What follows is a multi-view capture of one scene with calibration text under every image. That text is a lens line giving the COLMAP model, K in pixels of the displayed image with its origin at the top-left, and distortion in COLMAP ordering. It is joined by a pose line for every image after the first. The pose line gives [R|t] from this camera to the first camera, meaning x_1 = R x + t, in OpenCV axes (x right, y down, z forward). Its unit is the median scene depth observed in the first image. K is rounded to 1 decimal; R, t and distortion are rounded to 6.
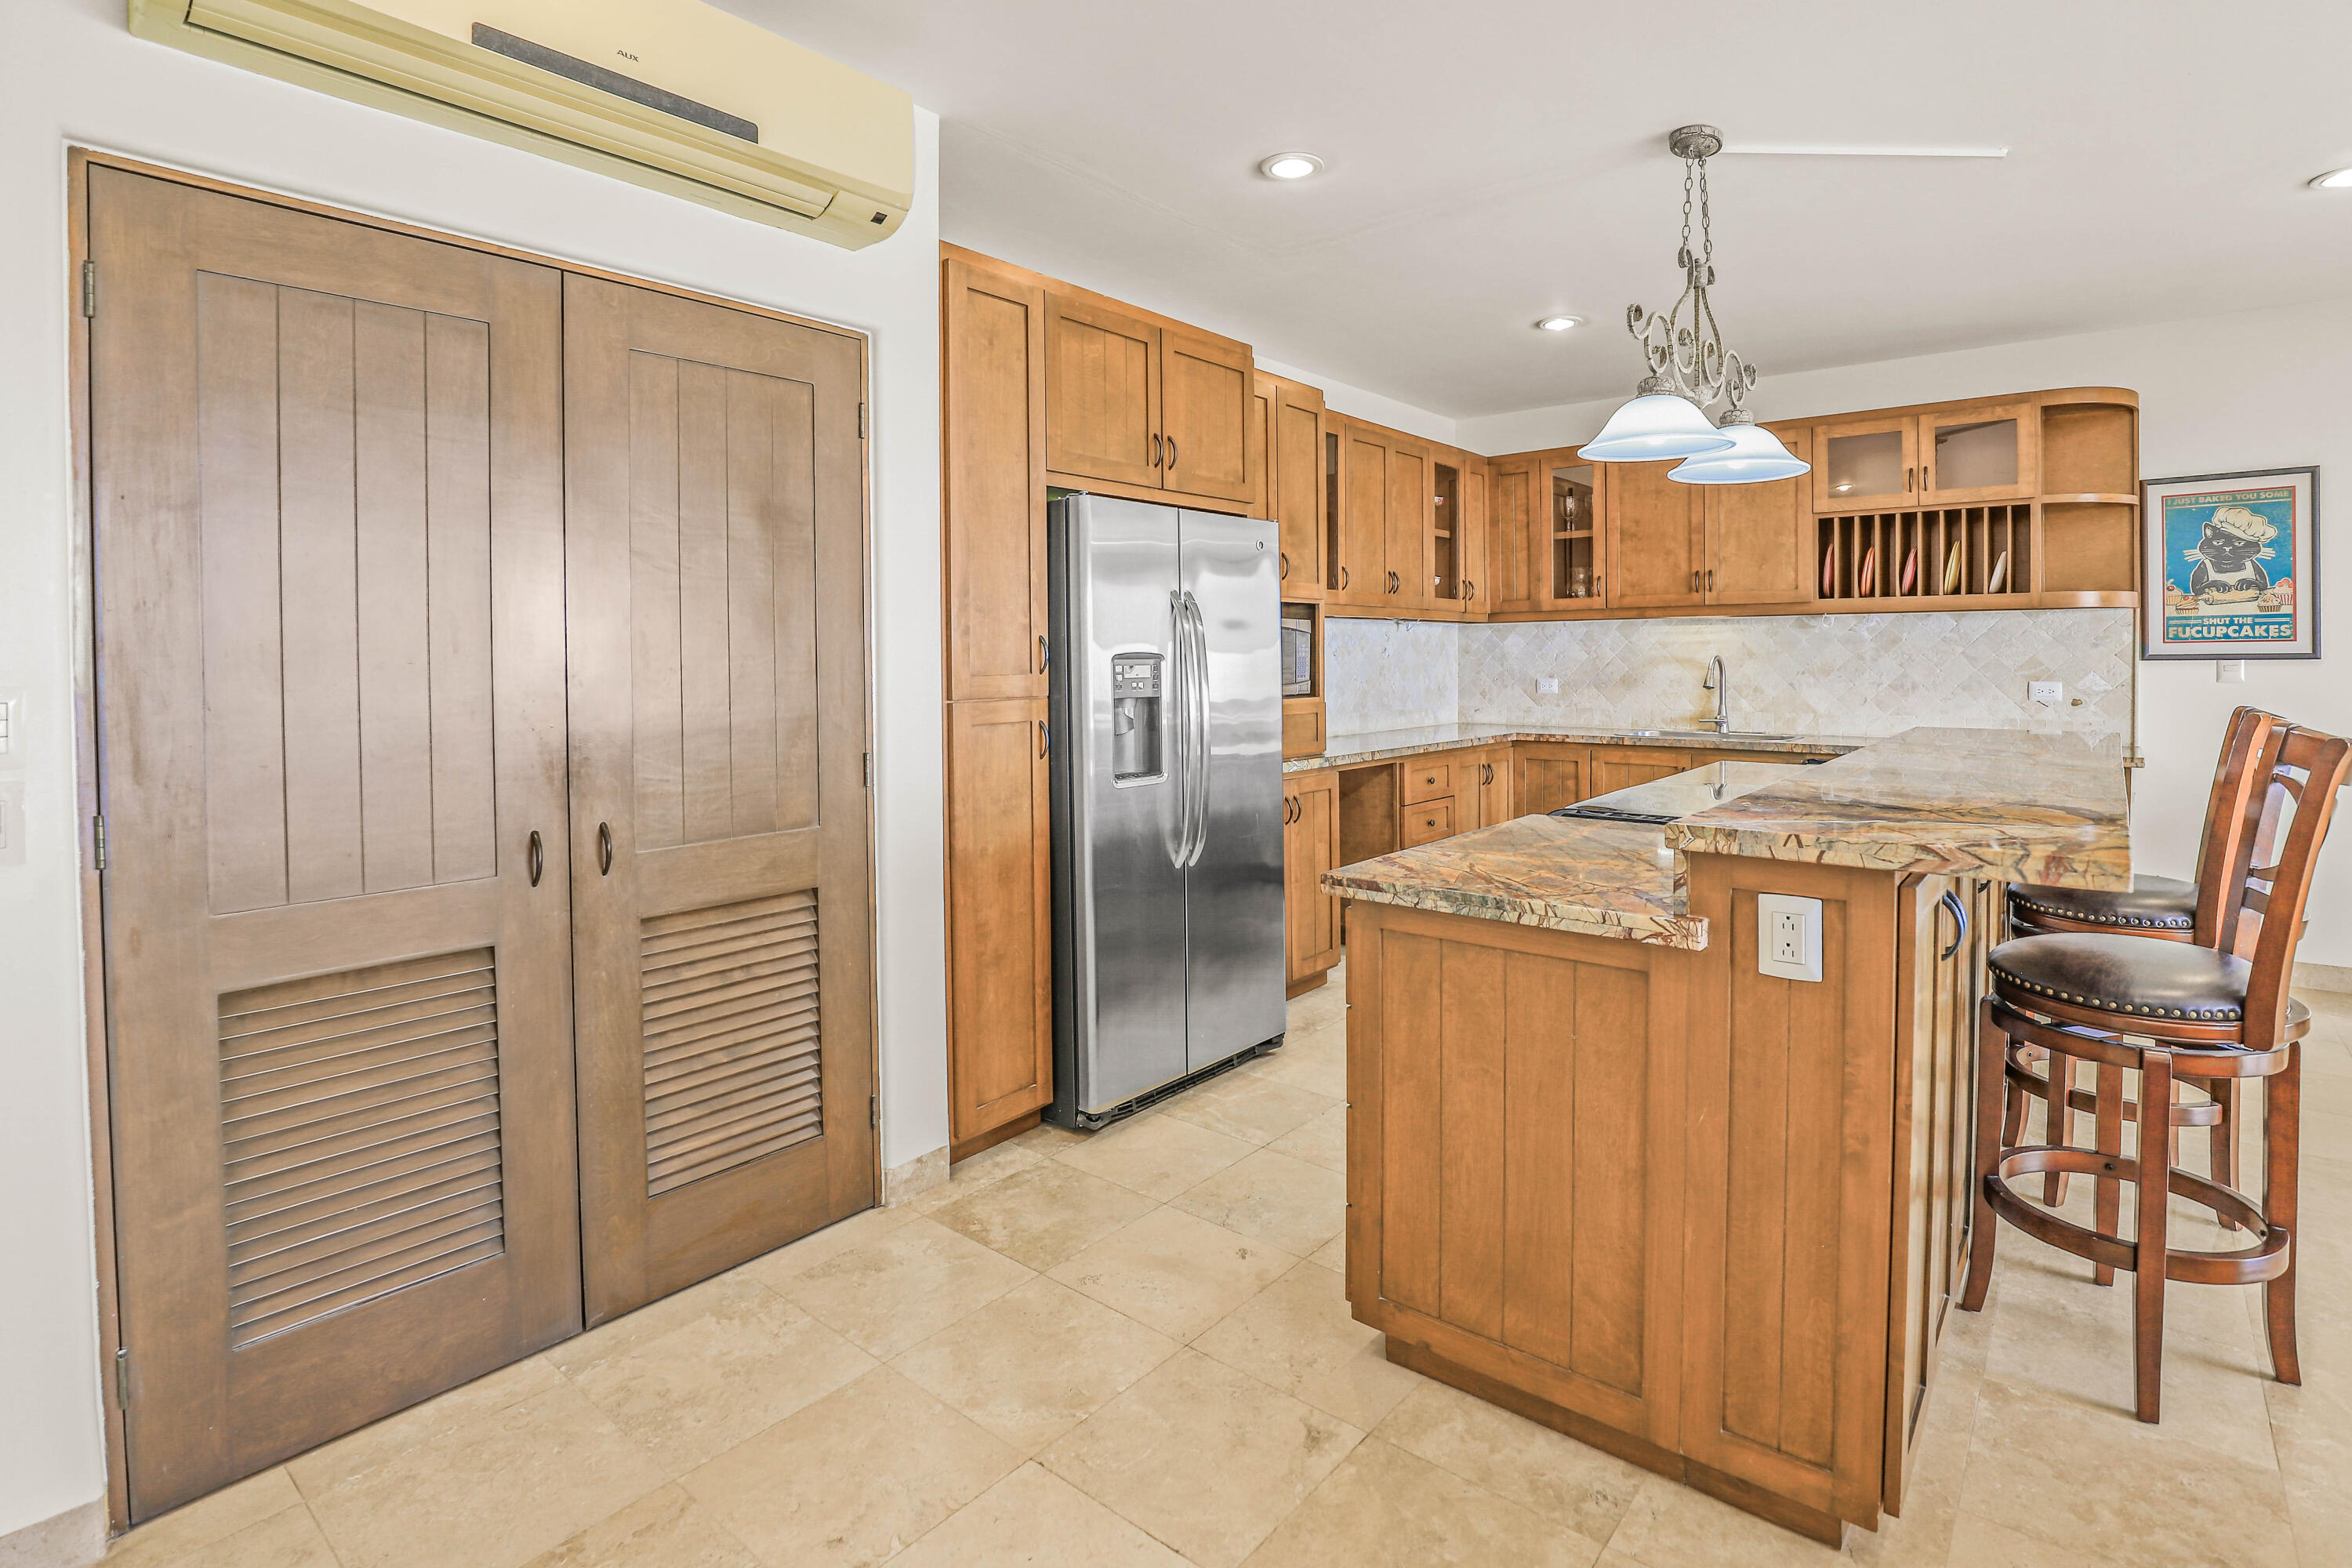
lens RADIAL K [[1180.0, 0, 1256.6], [0, 1180.0, 695.5], [0, 0, 1]] dist [0.020325, -0.000038]
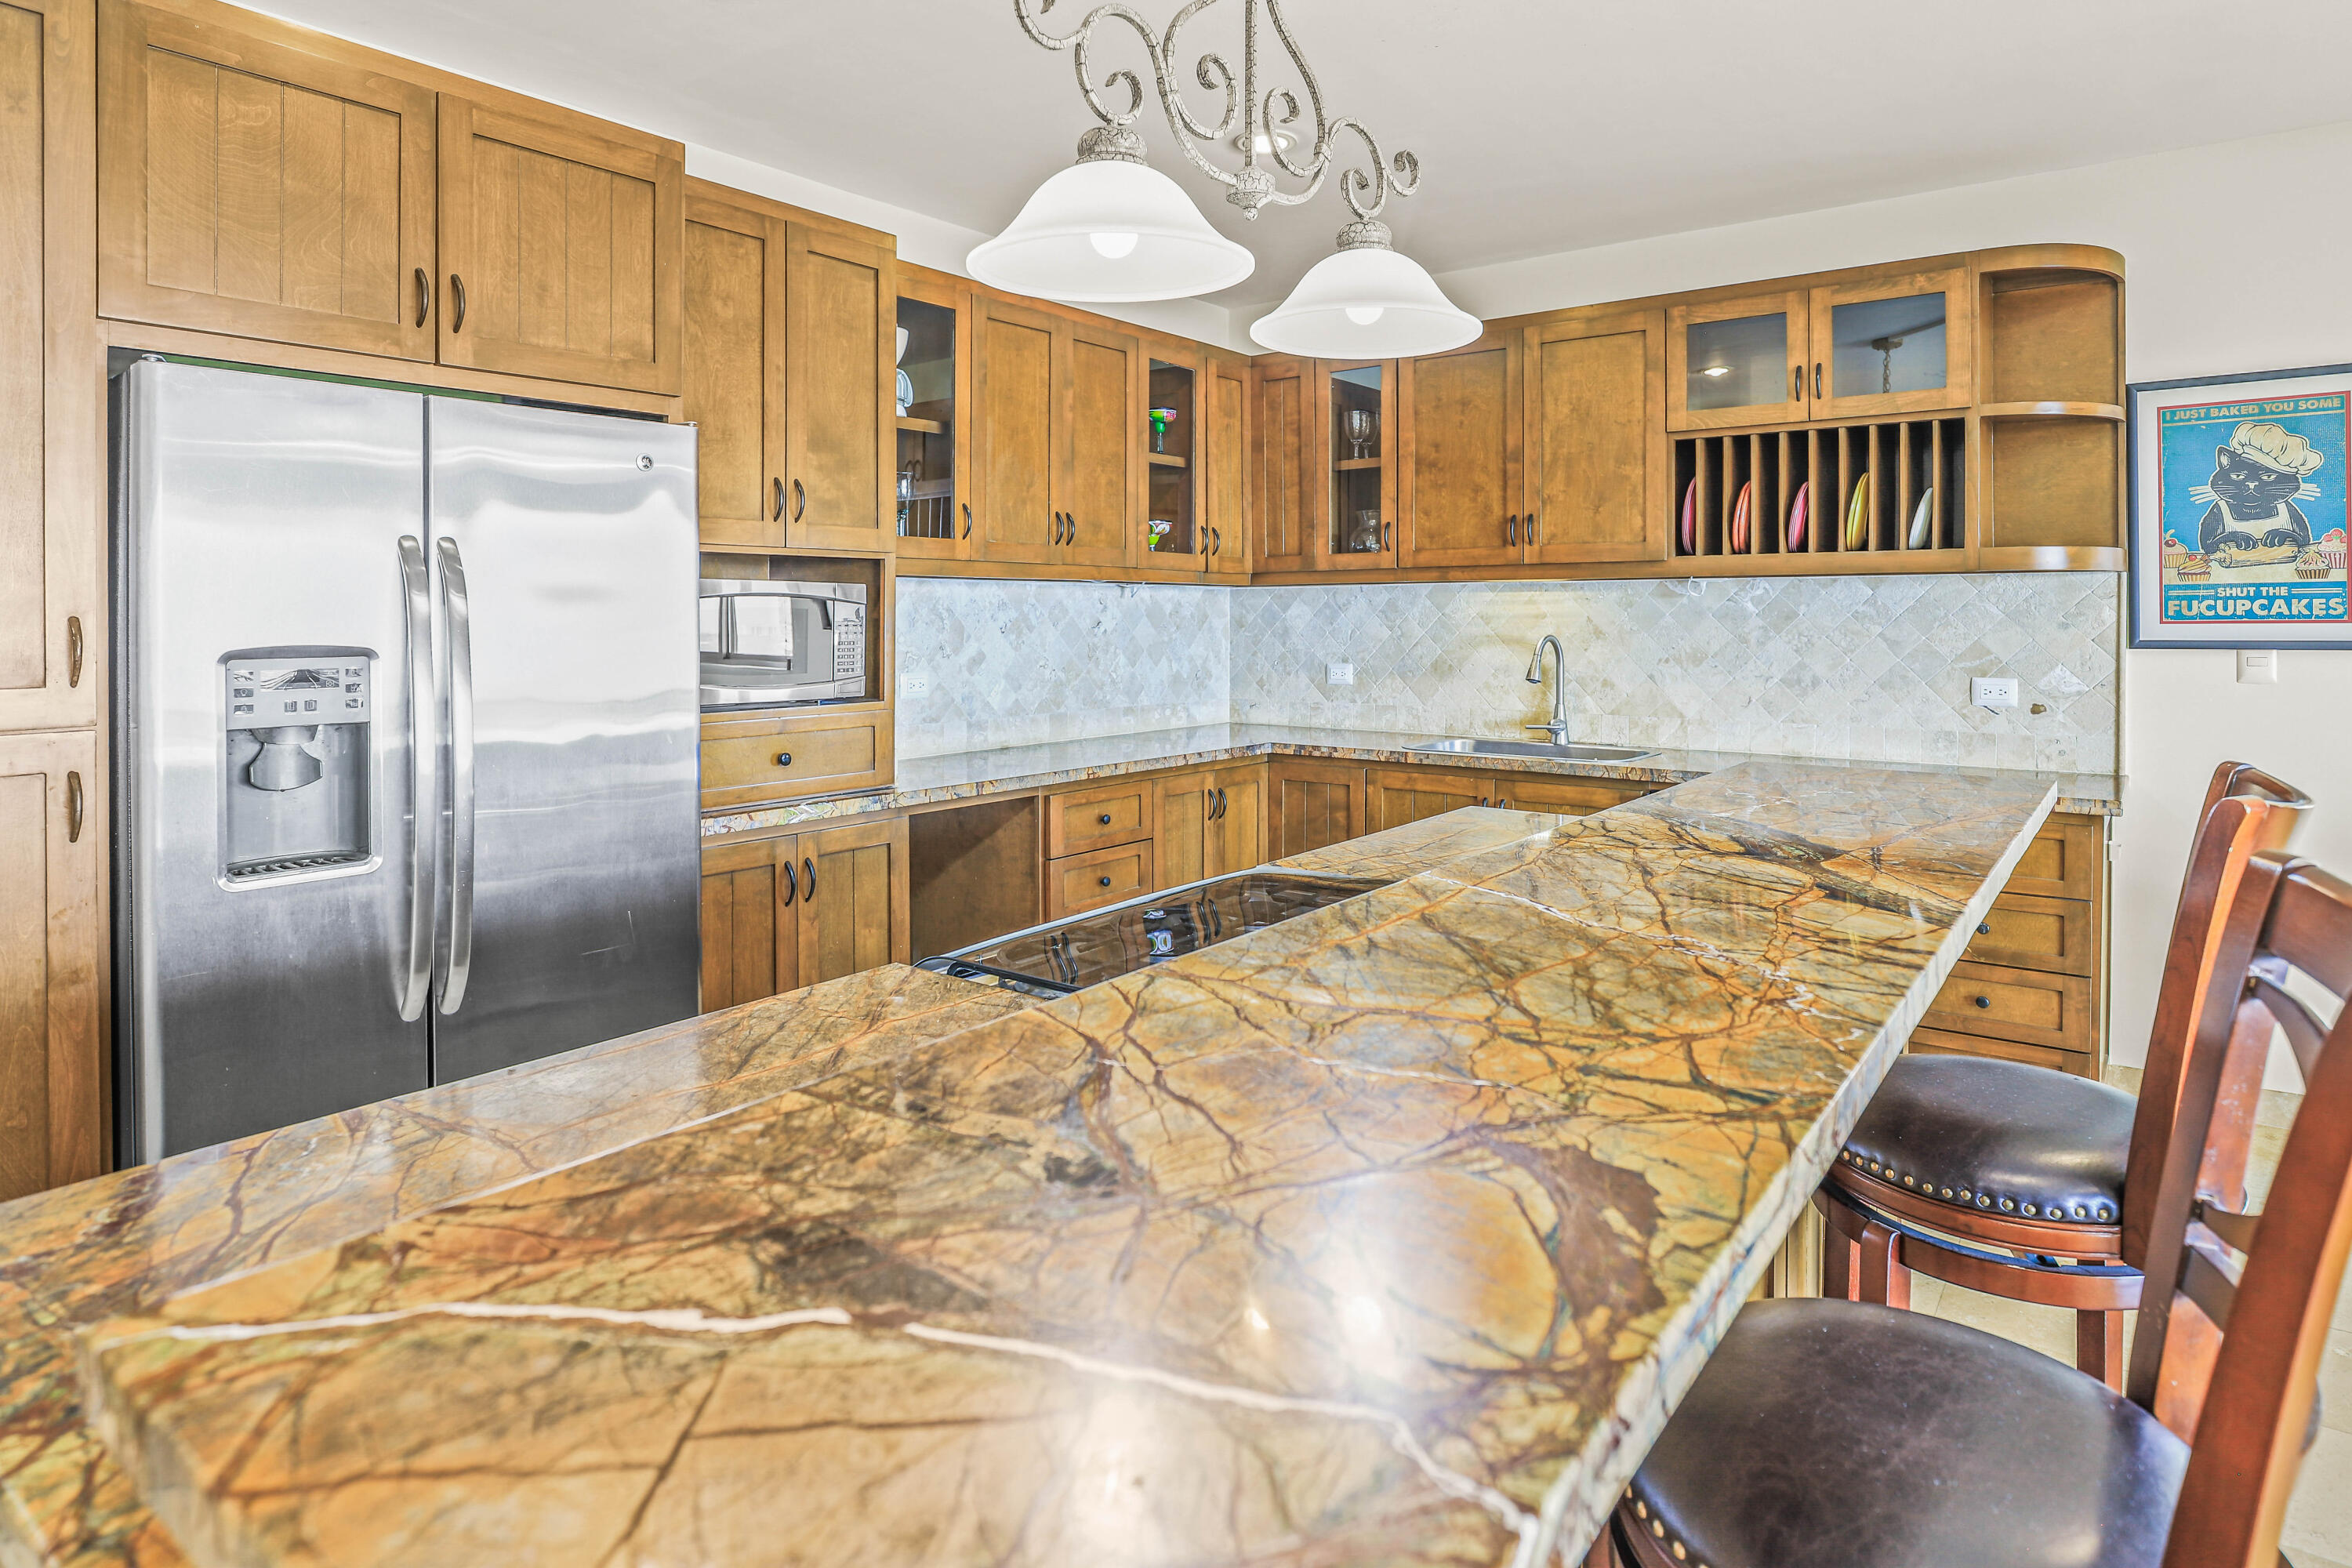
lens RADIAL K [[1342.6, 0, 1207.3], [0, 1342.6, 653.9], [0, 0, 1]] dist [0.014407, -0.000219]
pose [[0.999985, 0.003589, 0.004152, 0.213257], [-0.003564, 0.999975, -0.006124, -0.019851], [-0.004174, 0.006109, 0.999973, 0.232356]]
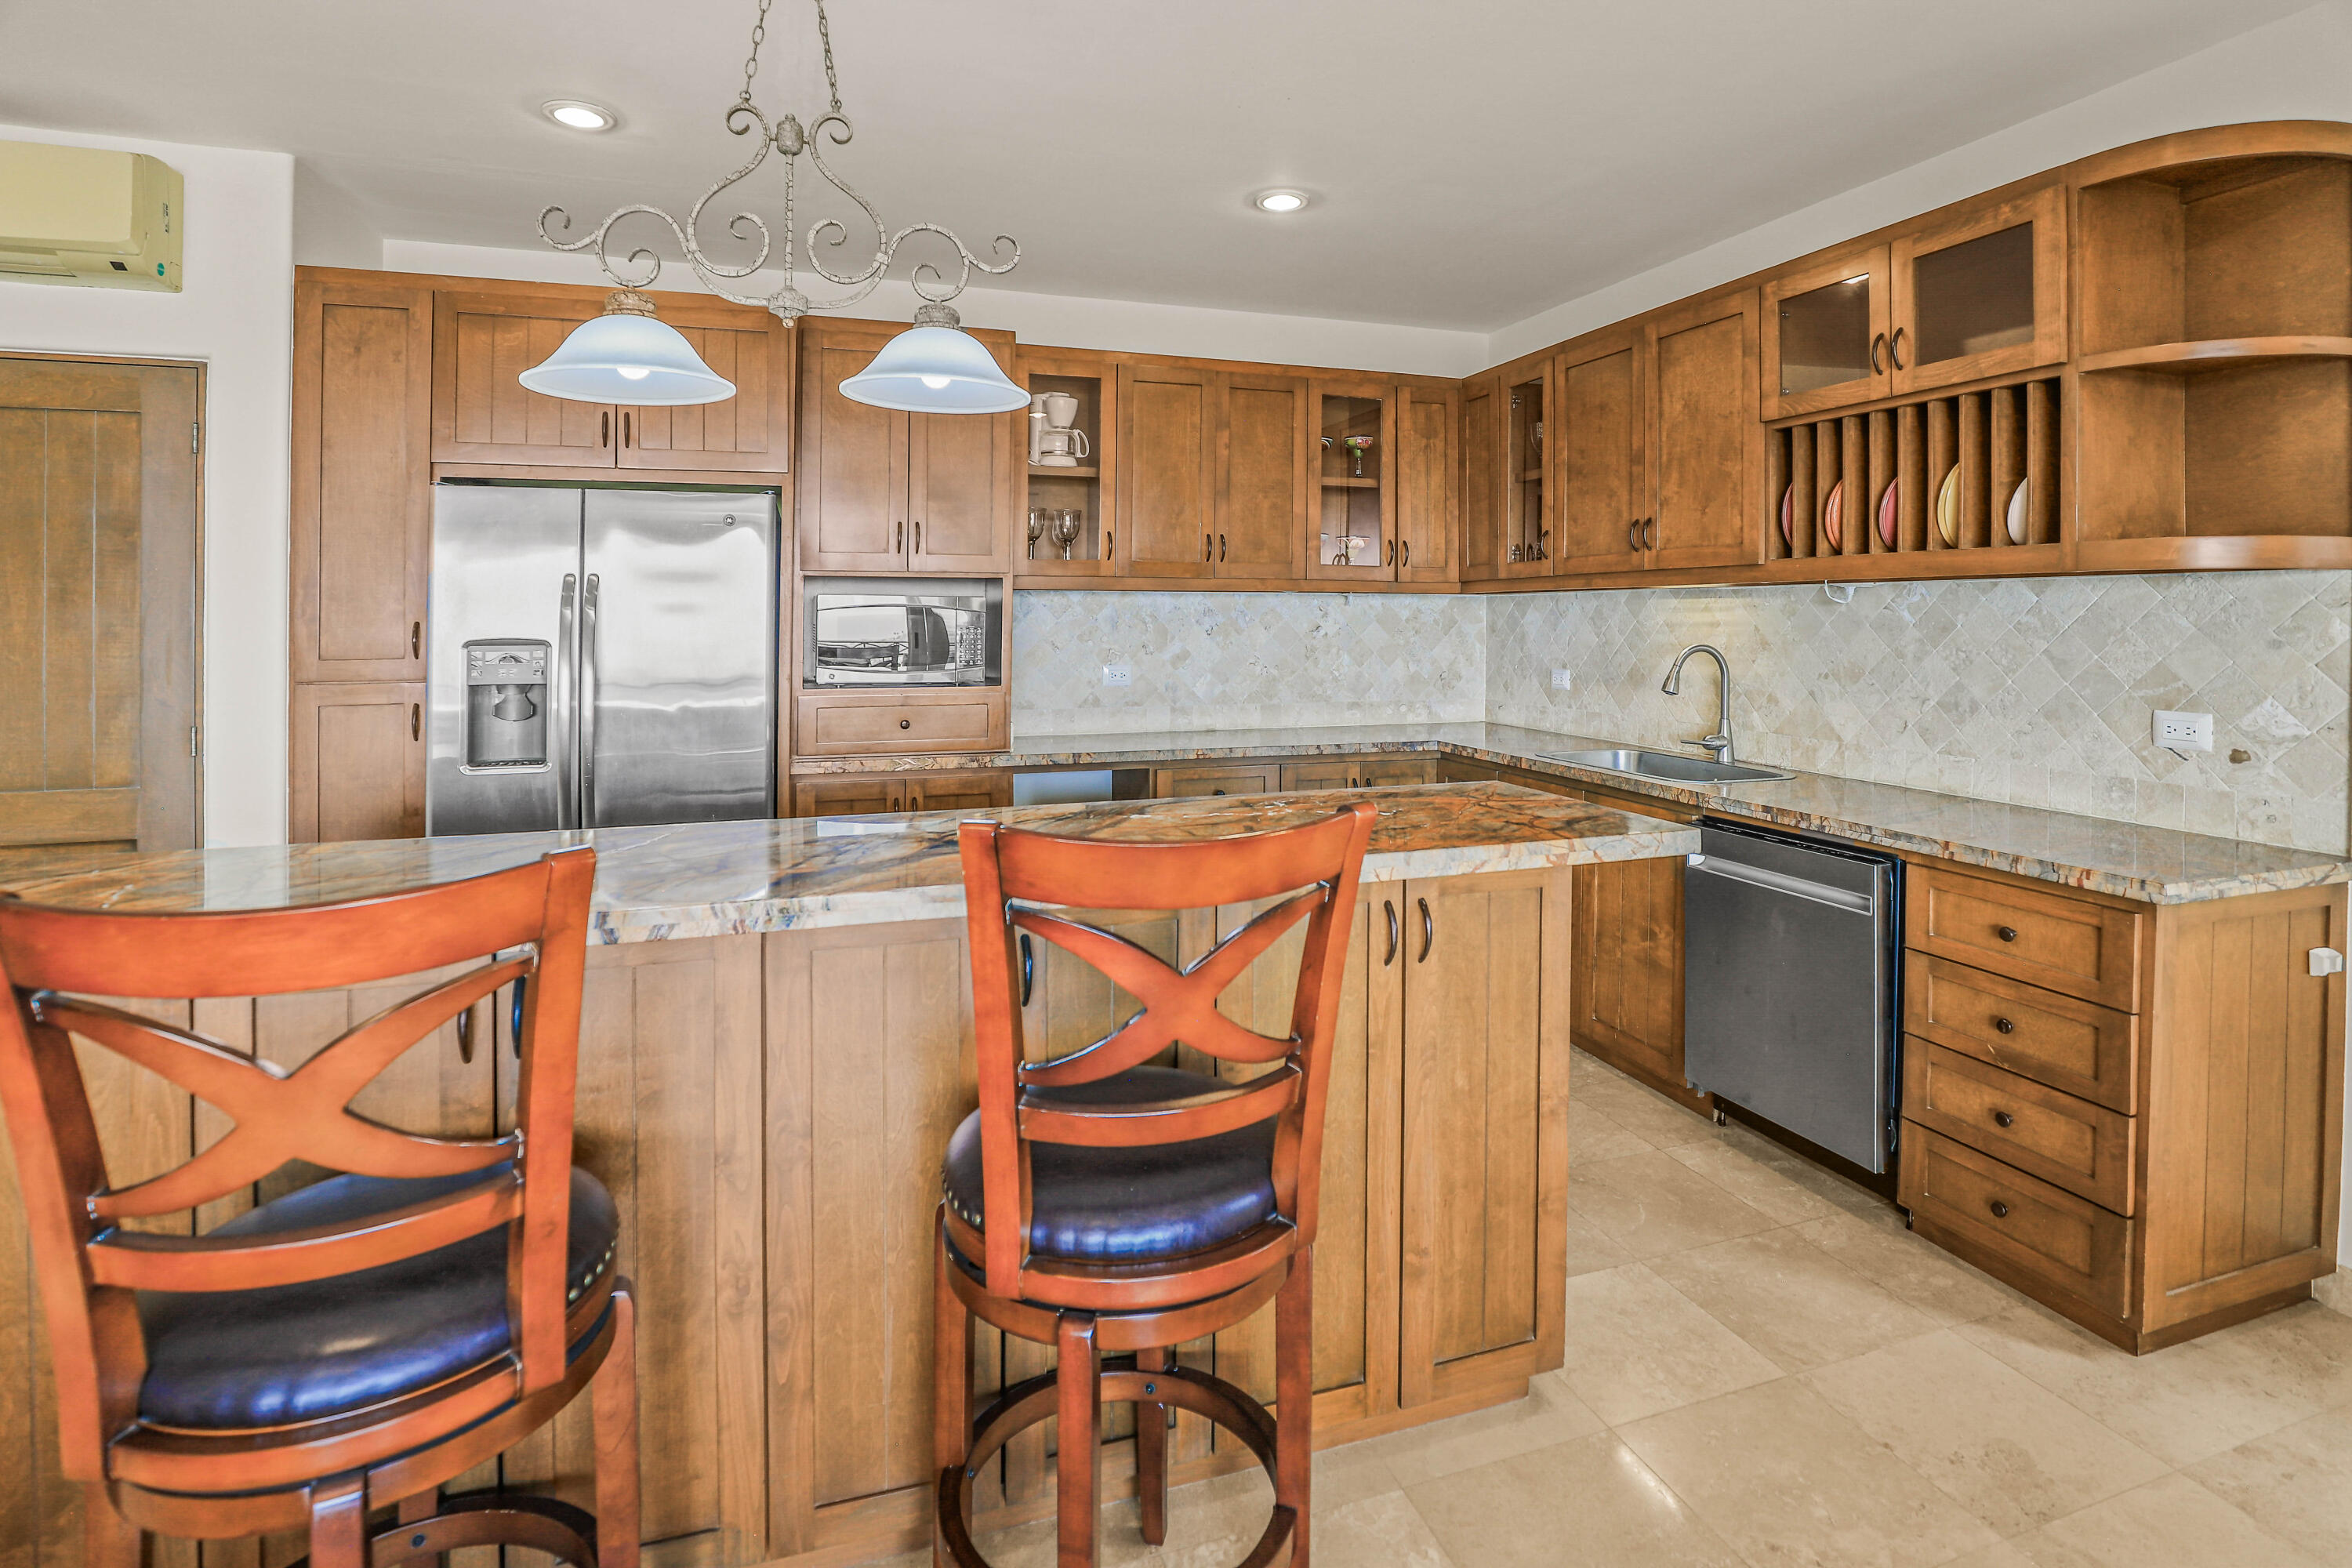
lens RADIAL K [[1155.7, 0, 1173.7], [0, 1155.7, 648.9], [0, 0, 1]] dist [-0.041311, 0.017881]
pose [[0.820515, 0.023283, -0.571151, 0.605135], [-0.026307, 0.999650, 0.002958, -0.030157], [0.571020, 0.012598, 0.820840, 0.356235]]
